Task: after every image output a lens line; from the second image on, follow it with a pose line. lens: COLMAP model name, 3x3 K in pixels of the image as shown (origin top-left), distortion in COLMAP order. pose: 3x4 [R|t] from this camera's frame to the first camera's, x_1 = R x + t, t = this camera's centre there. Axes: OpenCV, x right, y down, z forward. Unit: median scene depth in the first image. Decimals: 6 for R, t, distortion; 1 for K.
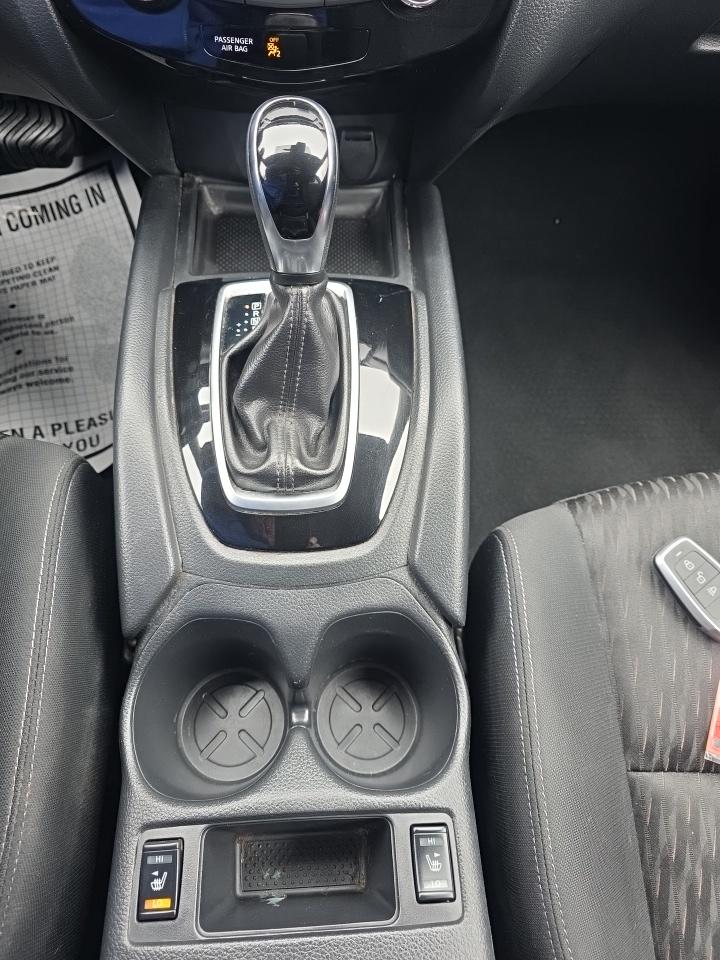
lens RADIAL K [[685.9, 0, 403.1], [0, 685.9, 480.0], [0, 0, 1]] dist [0.054440, -0.047408]
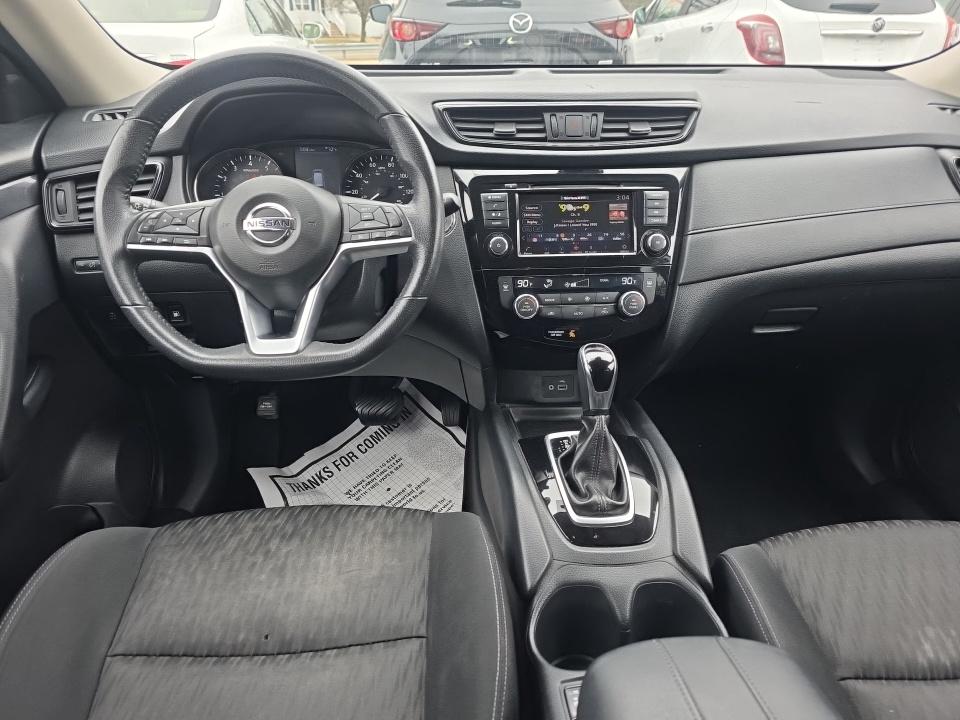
lens RADIAL K [[685.9, 0, 482.7], [0, 685.9, 355.1], [0, 0, 1]] dist [0.054440, -0.047408]
pose [[0.997168, -0.071662, -0.022821, -0.423564], [0.044611, 0.807887, -0.587646, 0.763222], [0.060548, 0.584964, 0.808796, -0.829435]]
